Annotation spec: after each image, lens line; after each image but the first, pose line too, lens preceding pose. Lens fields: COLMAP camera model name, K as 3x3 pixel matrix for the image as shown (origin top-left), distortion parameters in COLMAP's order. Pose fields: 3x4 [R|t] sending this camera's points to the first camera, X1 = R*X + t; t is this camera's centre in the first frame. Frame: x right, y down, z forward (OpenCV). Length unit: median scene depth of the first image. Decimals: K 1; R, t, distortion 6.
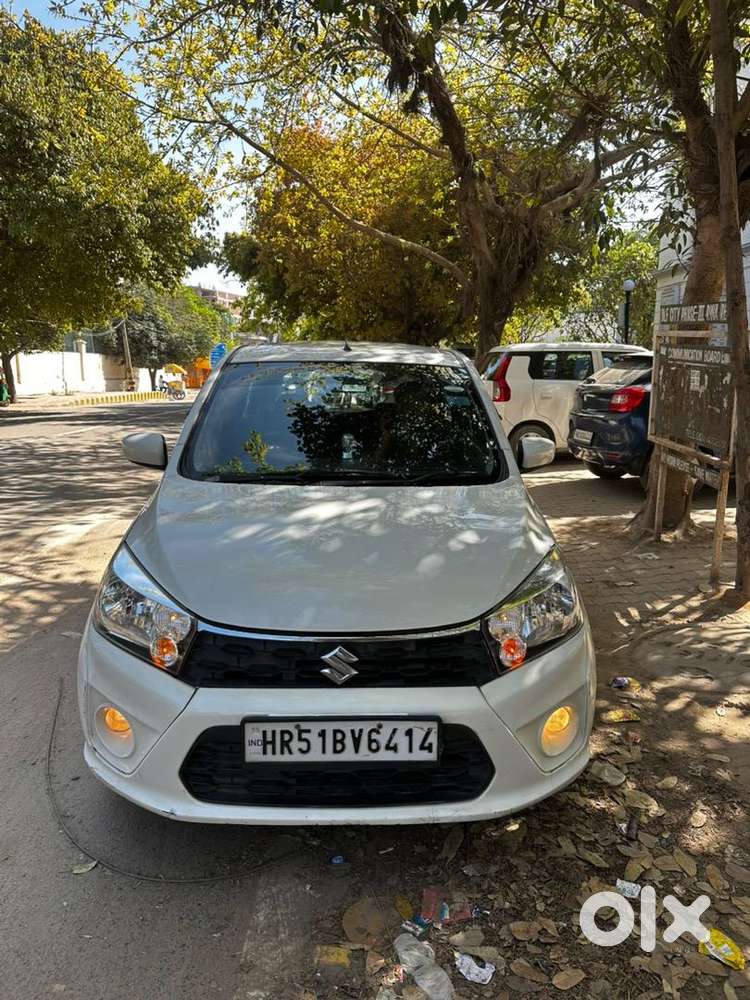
lens RADIAL K [[728.0, 0, 376.5], [0, 728.0, 481.4], [0, 0, 1]] dist [0.021671, 0.000590]
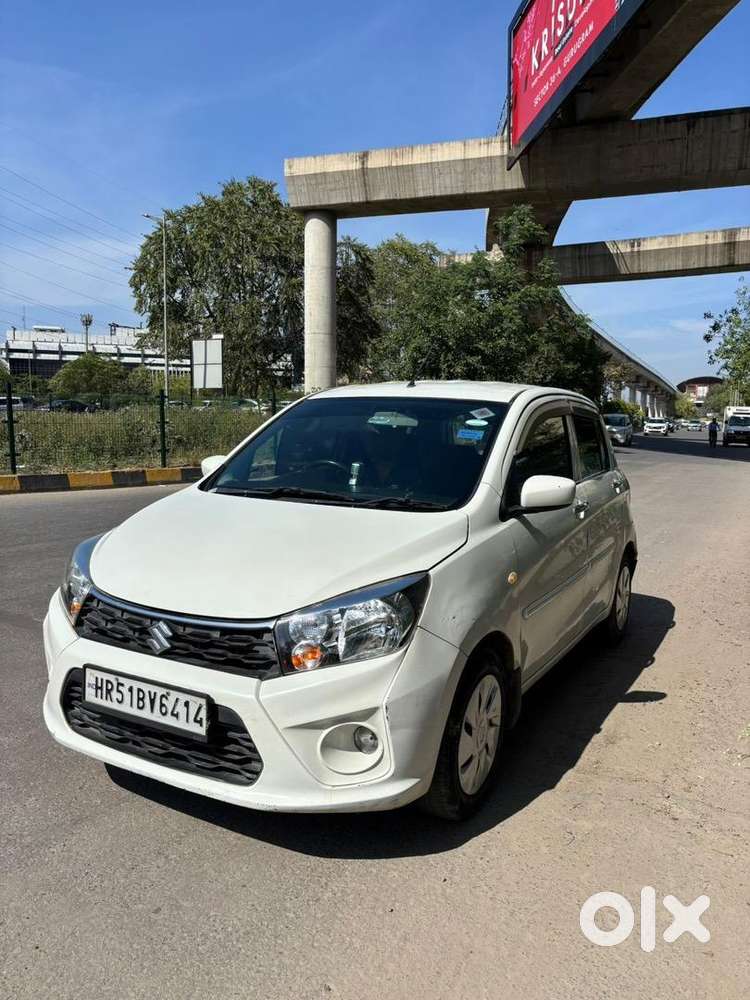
lens RADIAL K [[742.2, 0, 375.0], [0, 742.2, 500.0], [0, 0, 1]] dist [0.009861, -0.035046]
pose [[0.857383, 0.063099, -0.510796, 0.854059], [-0.096141, 0.994623, -0.038508, 0.047703], [0.505620, 0.082124, 0.858839, 0.139172]]
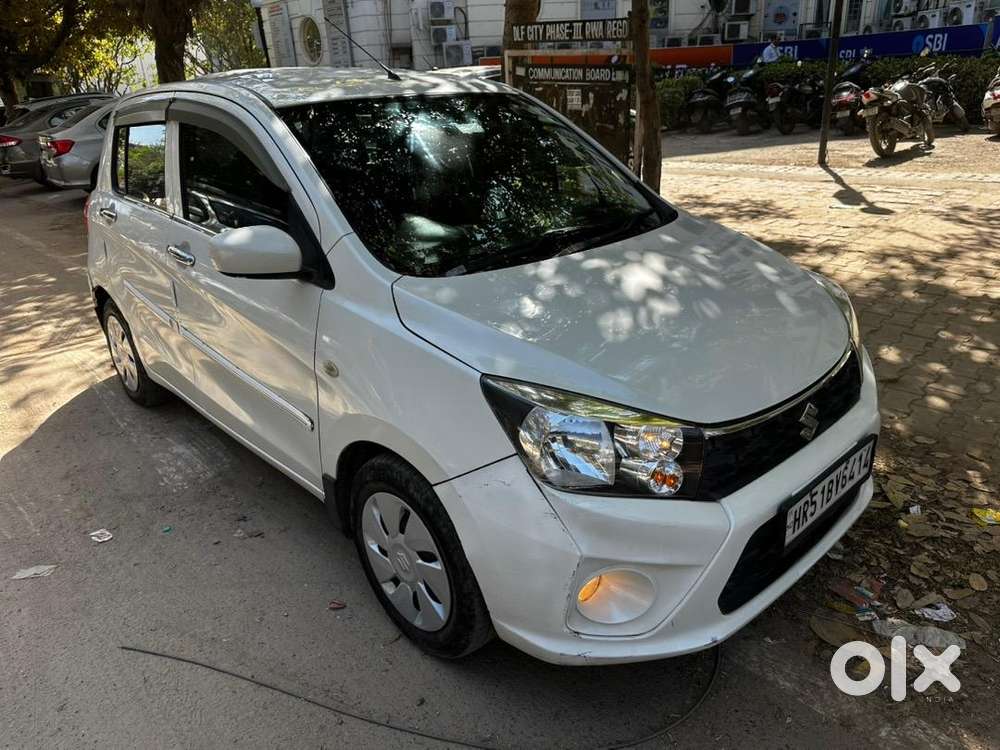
lens RADIAL K [[742.2, 0, 500.0], [0, 742.2, 375.0], [0, 0, 1]] dist [0.009861, -0.035046]
pose [[0.752067, -0.288269, 0.592702, -0.942317], [0.162281, 0.952584, 0.257388, -0.129207], [-0.638796, -0.097389, 0.763188, 0.527466]]
